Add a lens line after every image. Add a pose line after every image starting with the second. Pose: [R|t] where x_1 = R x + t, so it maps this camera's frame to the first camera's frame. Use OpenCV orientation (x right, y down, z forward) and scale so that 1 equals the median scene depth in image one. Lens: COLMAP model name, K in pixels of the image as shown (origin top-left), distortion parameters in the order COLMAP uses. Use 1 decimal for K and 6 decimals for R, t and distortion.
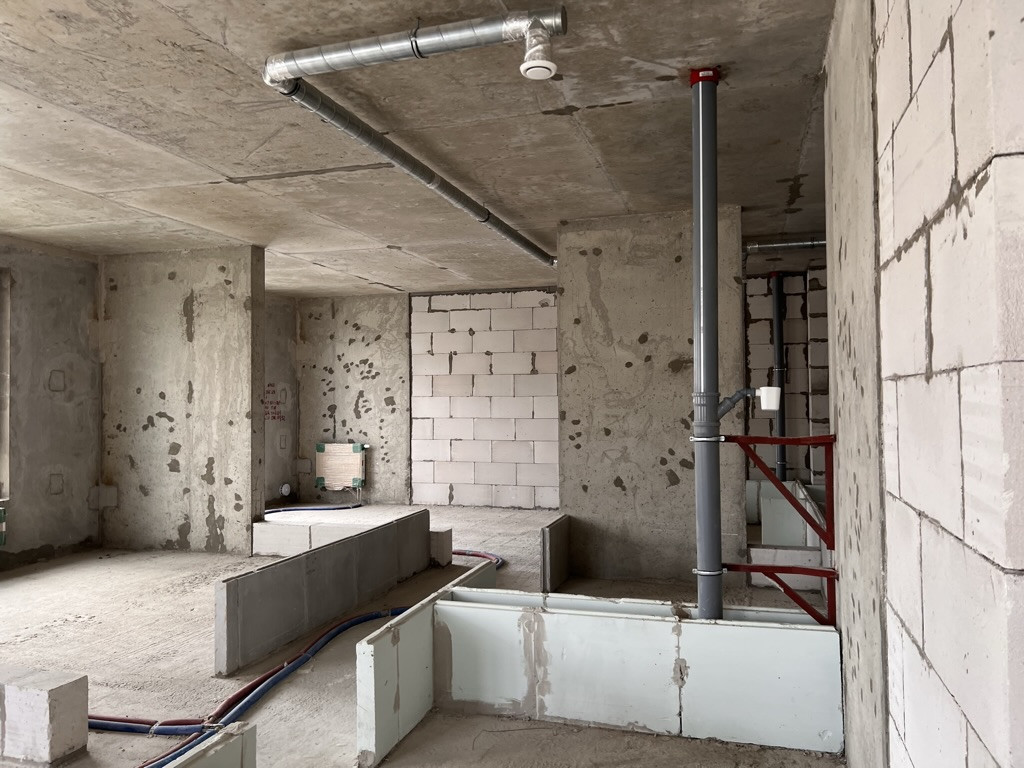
lens RADIAL K [[766.0, 0, 512.8], [0, 766.0, 390.3], [0, 0, 1]] dist [0.065684, -0.068562]
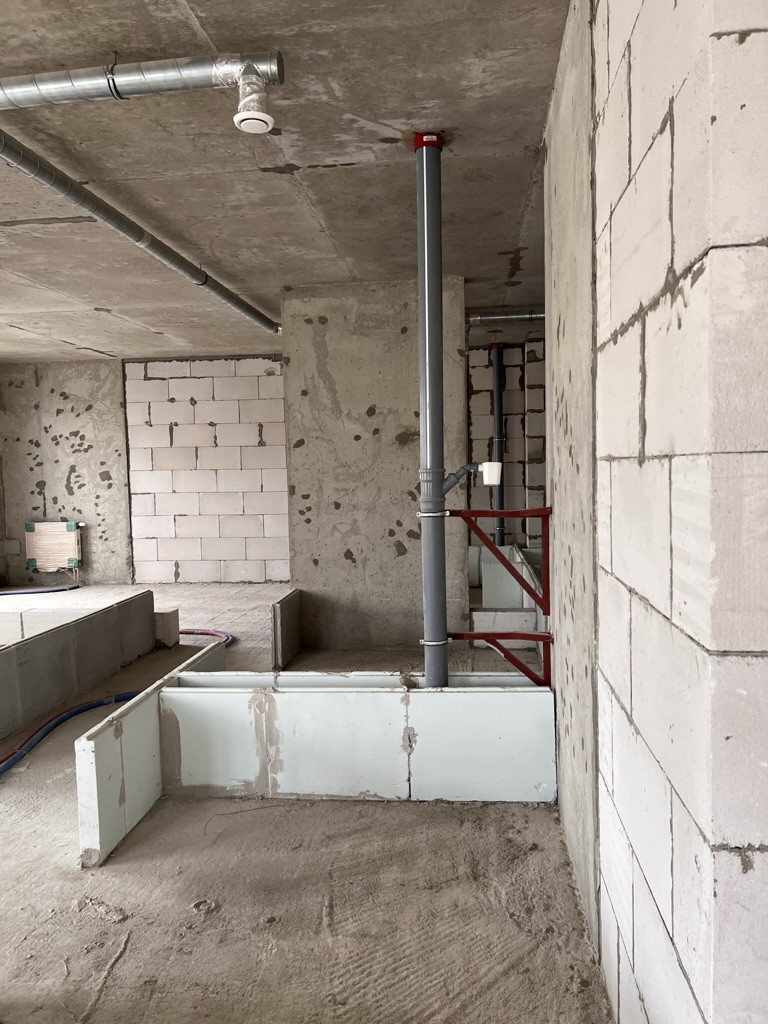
lens RADIAL K [[766.0, 0, 381.4], [0, 766.0, 524.8], [0, 0, 1]] dist [0.065684, -0.068562]
pose [[0.983534, -0.026216, 0.178811, 0.003236], [0.010915, 0.996233, 0.086024, -0.010578], [-0.180393, -0.082656, 0.980115, 0.019196]]
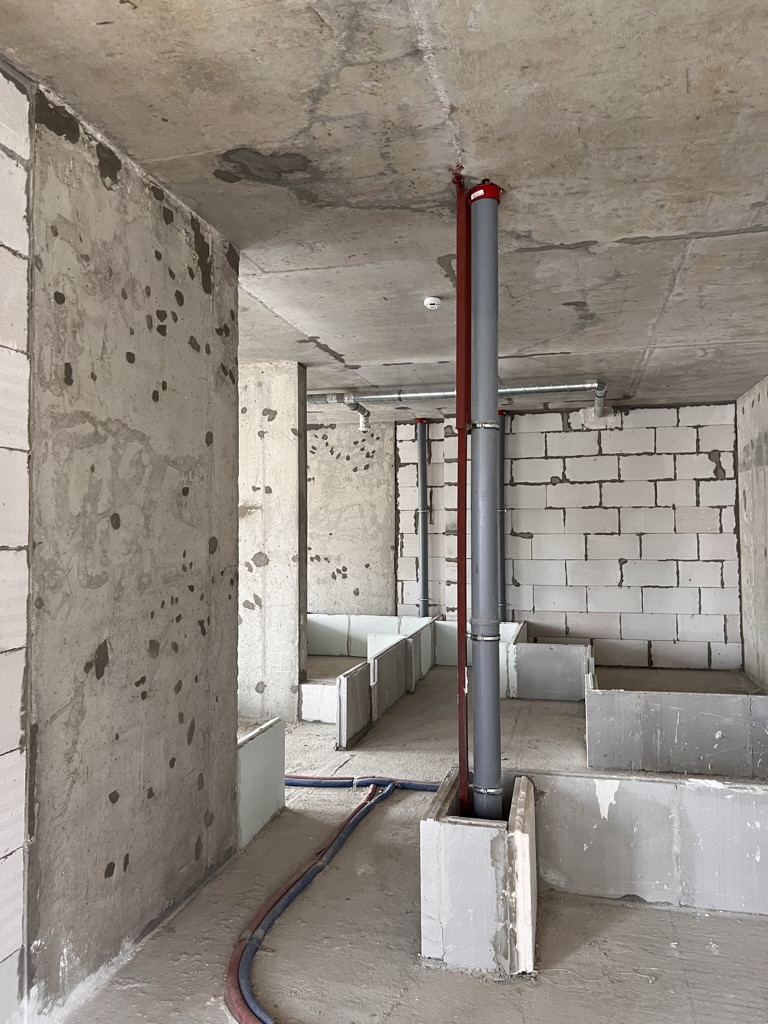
lens RADIAL K [[766.0, 0, 381.4], [0, 766.0, 524.8], [0, 0, 1]] dist [0.065684, -0.068562]
pose [[0.998328, 0.004880, 0.057596, 0.832908], [-0.005206, 0.999971, 0.005499, -0.050625], [-0.057568, -0.005789, 0.998325, -0.152401]]
